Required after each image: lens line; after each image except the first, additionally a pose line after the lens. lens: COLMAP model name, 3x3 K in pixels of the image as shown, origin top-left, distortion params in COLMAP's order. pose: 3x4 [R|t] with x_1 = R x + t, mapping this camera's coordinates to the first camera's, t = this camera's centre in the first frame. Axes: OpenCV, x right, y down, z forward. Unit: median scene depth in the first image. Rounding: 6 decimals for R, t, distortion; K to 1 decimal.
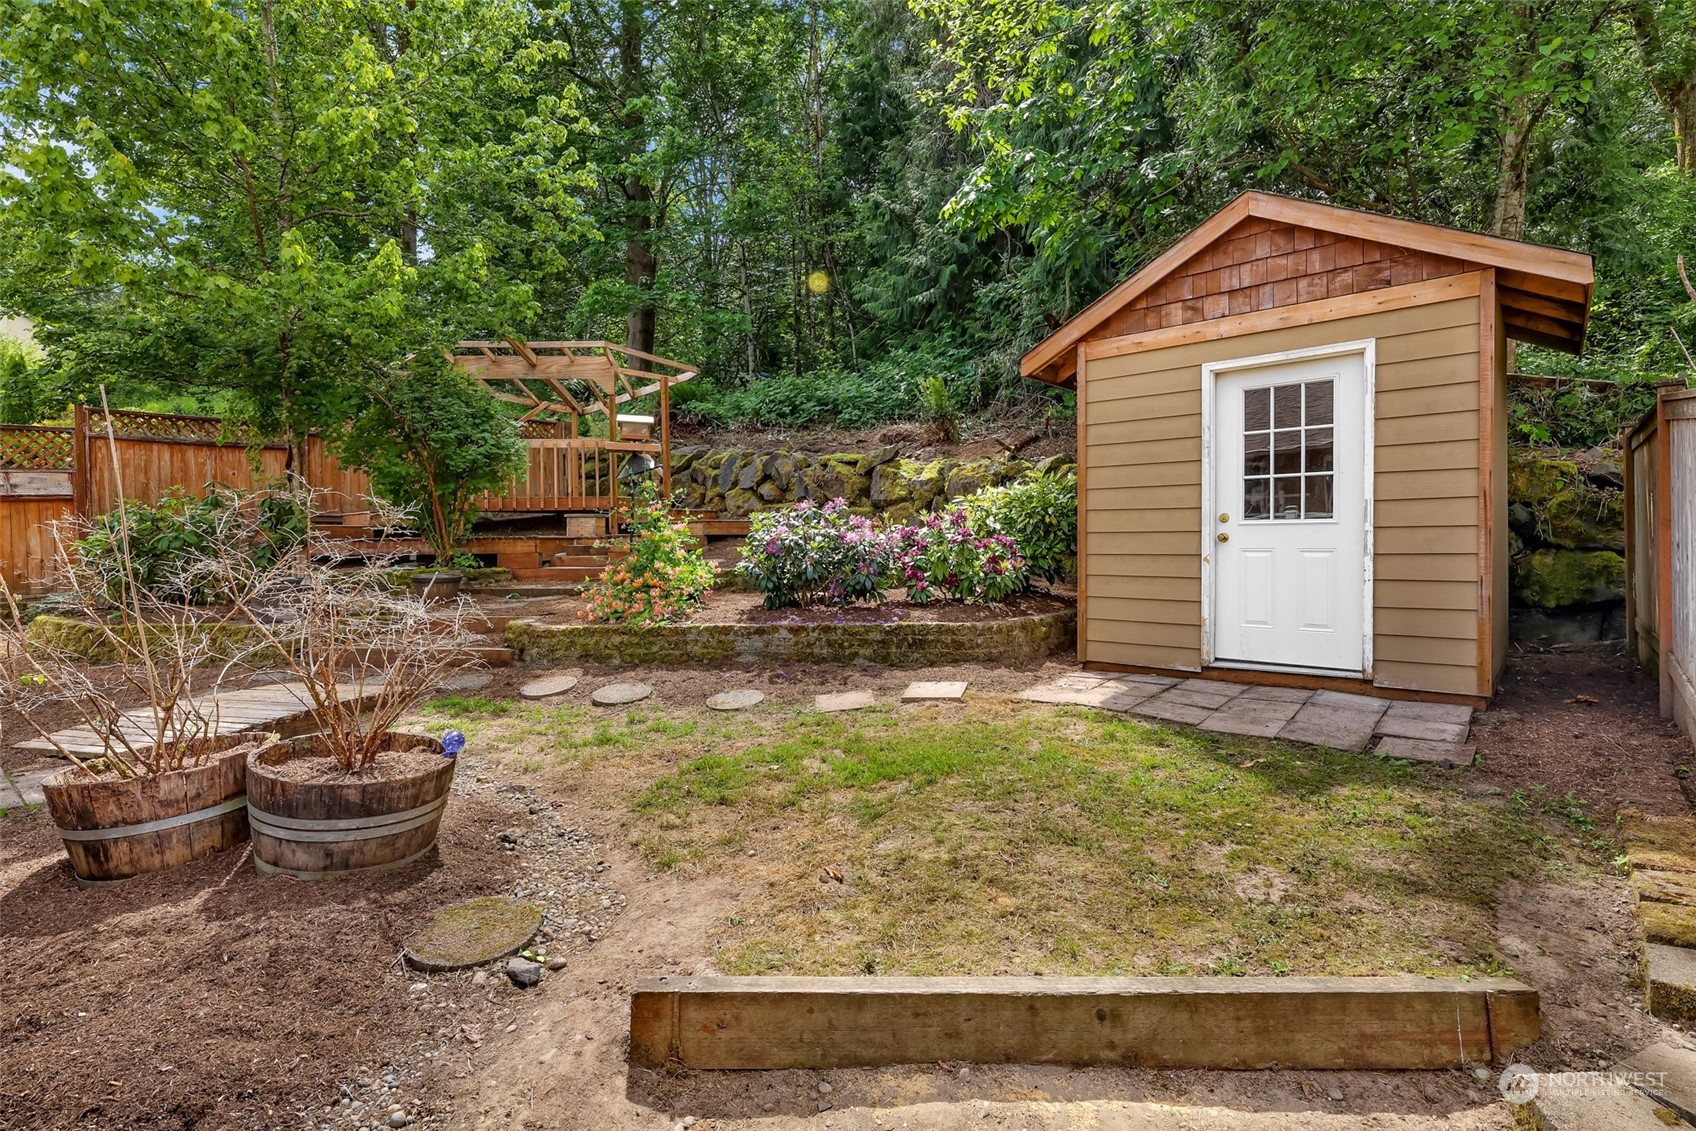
lens RADIAL K [[831.8, 0, 848.0], [0, 831.8, 565.5], [0, 0, 1]] dist [0.014118, 0.000111]
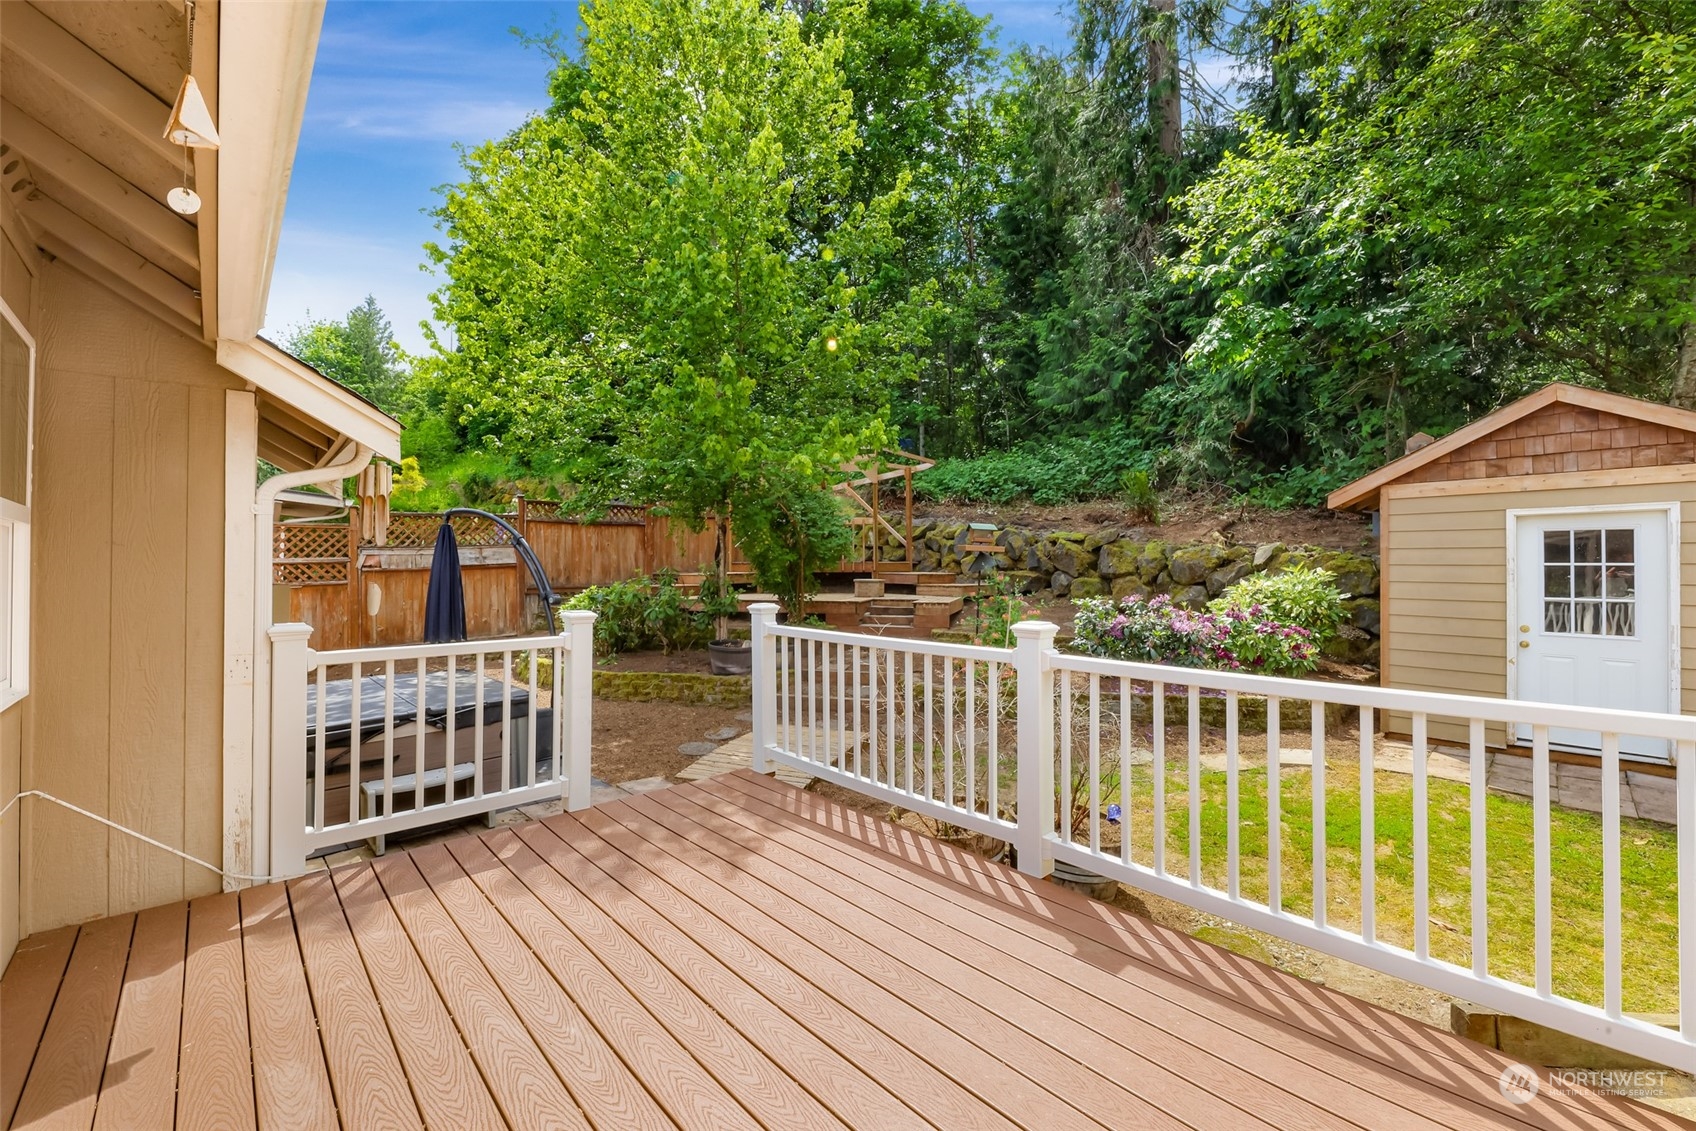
lens RADIAL K [[700.9, 0, 848.0], [0, 700.9, 565.5], [0, 0, 1]] dist [-0.000175, -0.000148]
pose [[0.995262, 0.014088, -0.096207, -0.411939], [-0.016536, 0.999558, -0.024702, -0.094197], [0.095817, 0.026176, 0.995055, -0.149816]]
